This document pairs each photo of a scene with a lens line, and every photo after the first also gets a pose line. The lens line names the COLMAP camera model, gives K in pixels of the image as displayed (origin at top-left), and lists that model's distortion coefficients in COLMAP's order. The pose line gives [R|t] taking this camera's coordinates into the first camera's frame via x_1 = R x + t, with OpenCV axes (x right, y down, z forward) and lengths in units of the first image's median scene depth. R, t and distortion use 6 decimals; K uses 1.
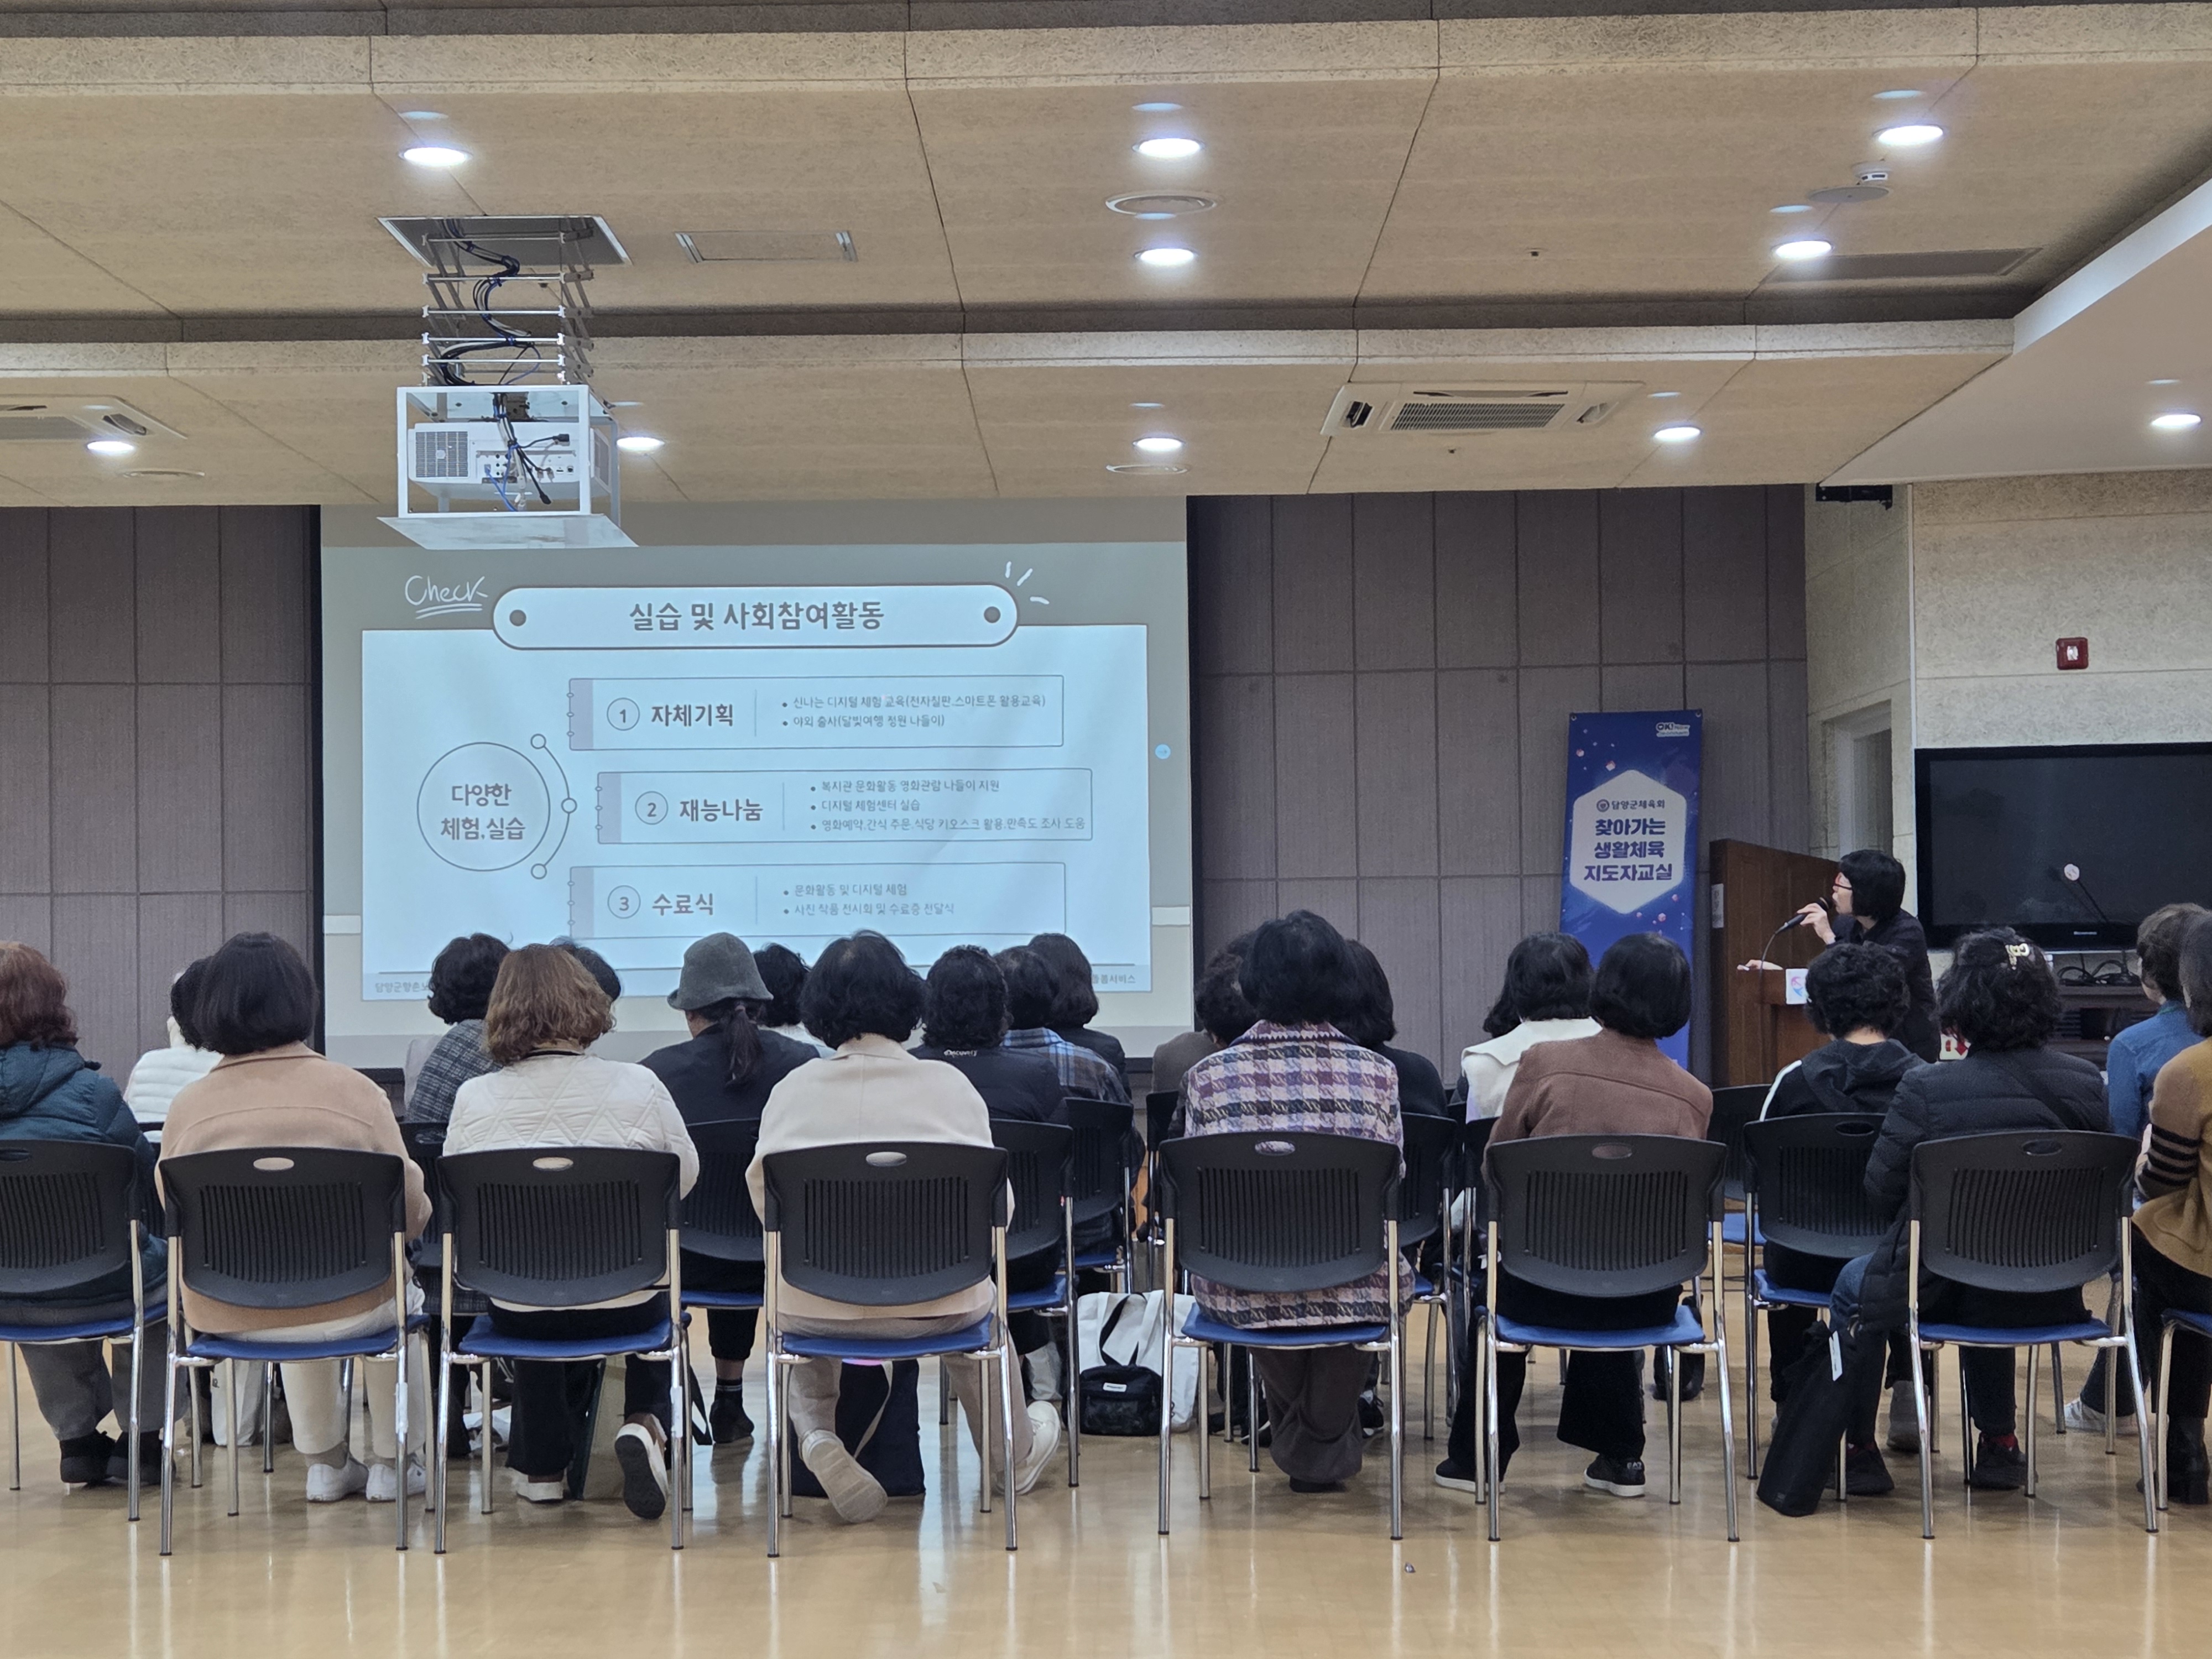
lens RADIAL K [[4061.3, 0, 1106.5], [0, 4061.3, 832.2], [0, 0, 1]] dist [0.056227, 0.000000]
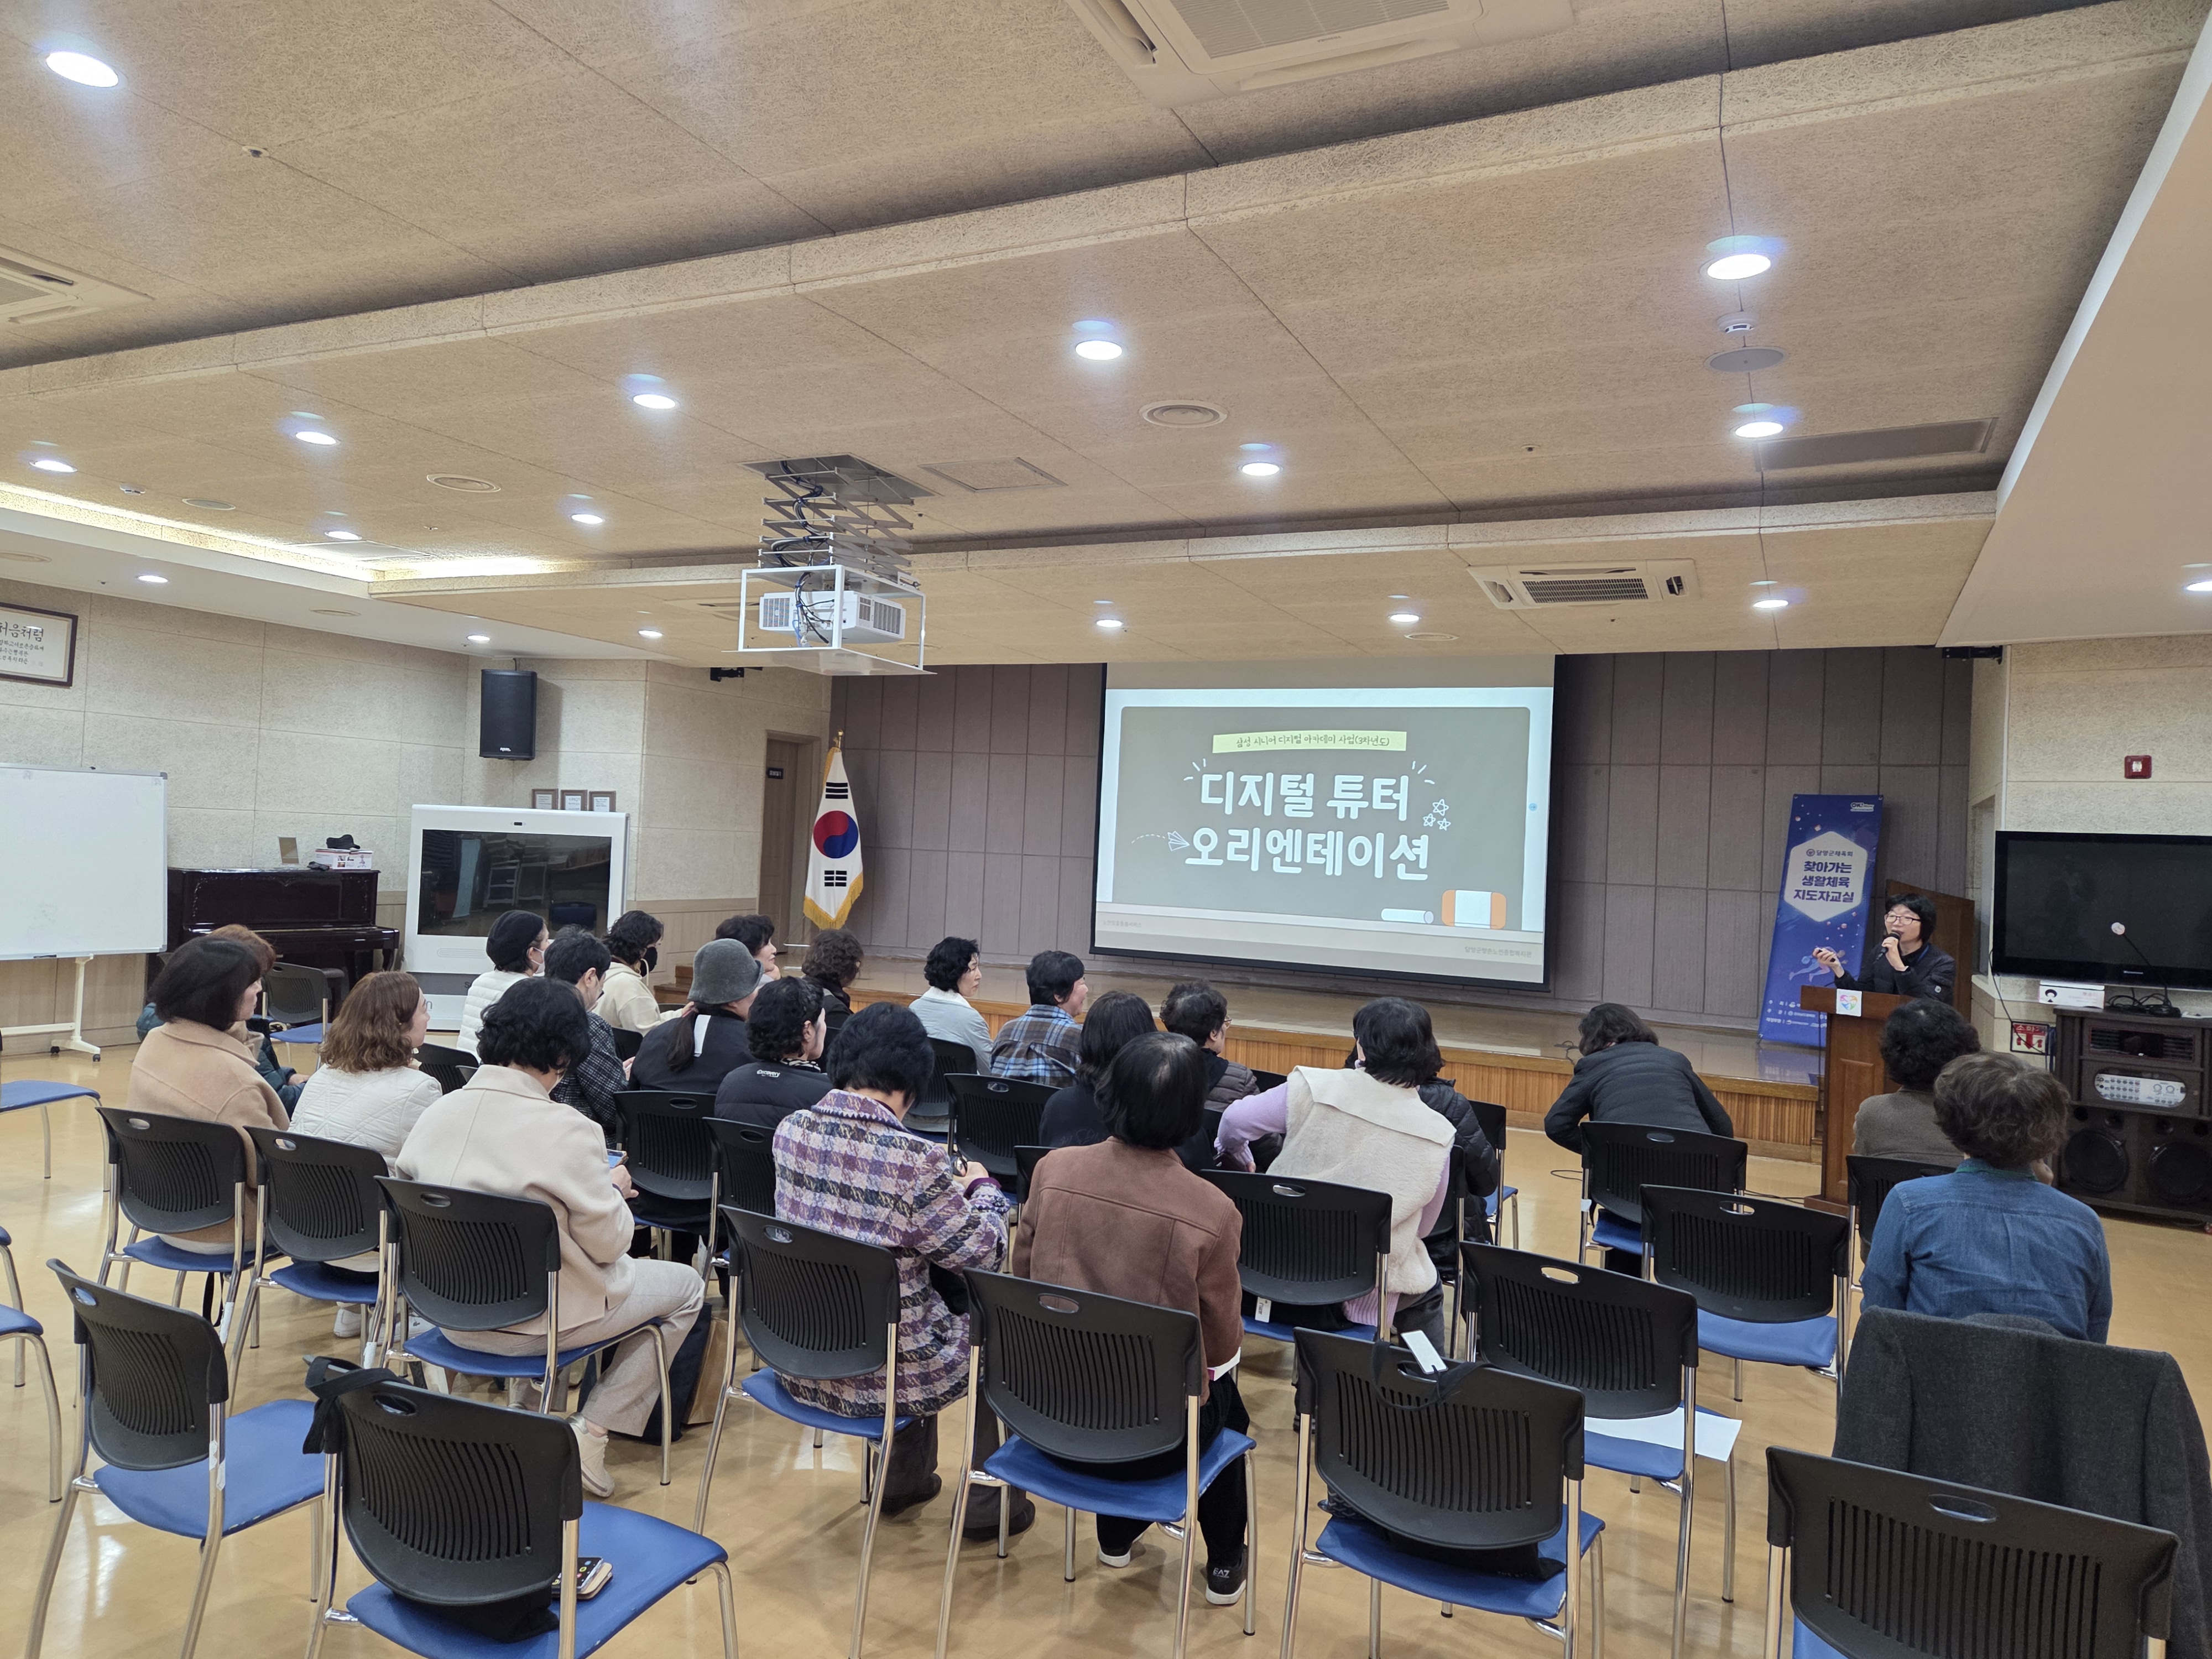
lens RADIAL K [[1475.3, 0, 1100.6], [0, 1475.3, 822.8], [0, 0, 1]] dist [0.037702, -0.017356]
pose [[0.890402, 0.047190, -0.452722, 0.154888], [-0.043376, 0.998882, 0.018808, -0.019387], [0.453103, 0.002891, 0.891454, 0.391679]]
